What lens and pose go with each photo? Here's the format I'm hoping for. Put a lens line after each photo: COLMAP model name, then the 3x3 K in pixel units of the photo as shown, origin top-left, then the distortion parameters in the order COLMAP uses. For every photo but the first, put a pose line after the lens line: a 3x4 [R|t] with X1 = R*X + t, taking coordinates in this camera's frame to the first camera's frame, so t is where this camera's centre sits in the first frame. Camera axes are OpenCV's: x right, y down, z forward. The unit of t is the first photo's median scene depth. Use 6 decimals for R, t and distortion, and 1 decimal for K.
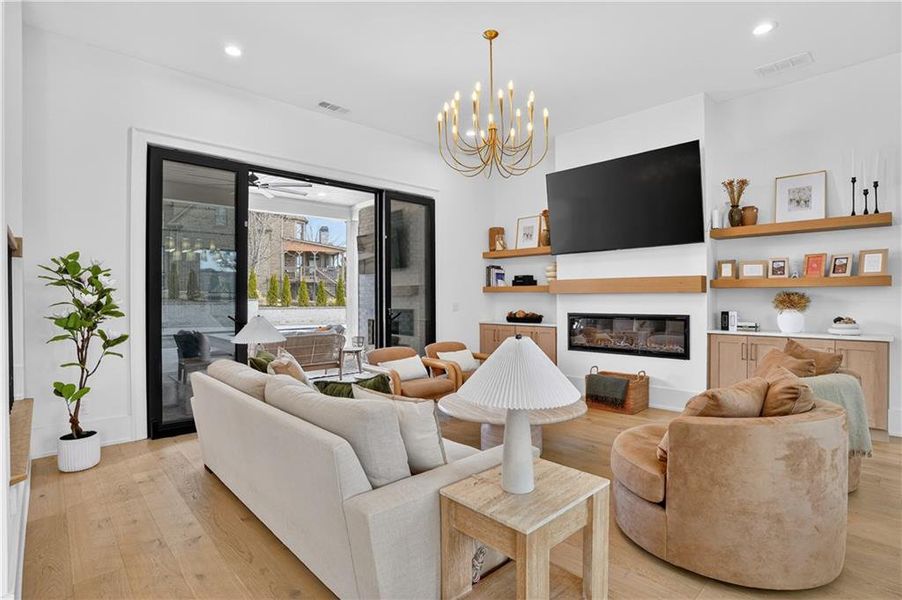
lens RADIAL K [[450.8, 0, 457.4], [0, 450.8, 296.7], [0, 0, 1]] dist [-0.031356, 0.001211]
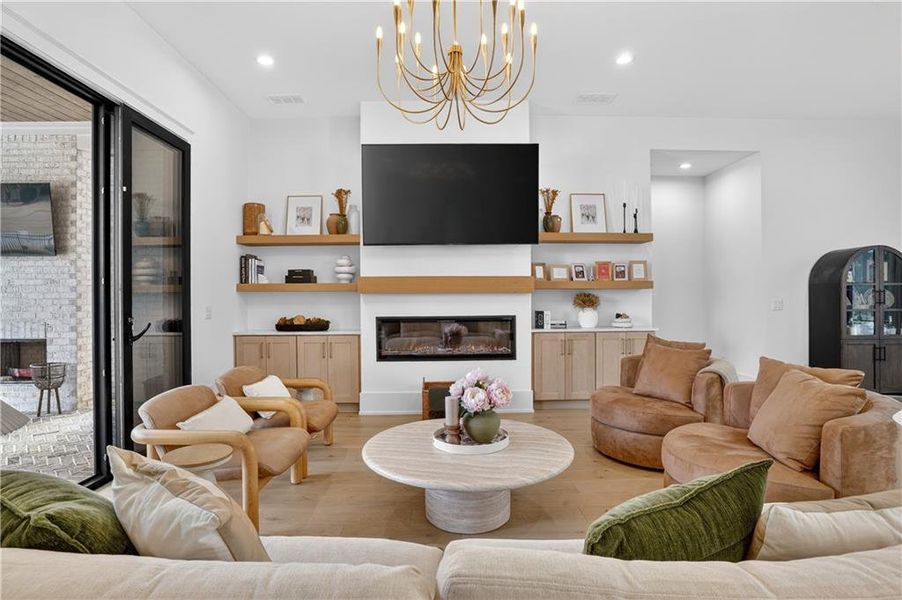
lens RADIAL K [[450.8, 0, 446.6], [0, 450.8, 294.0], [0, 0, 1]] dist [-0.031356, 0.001211]
pose [[0.699108, 0.002736, 0.715011, -0.315015], [0.001309, 0.999986, -0.005106, -0.002270], [-0.715015, 0.004505, 0.699095, 0.391444]]
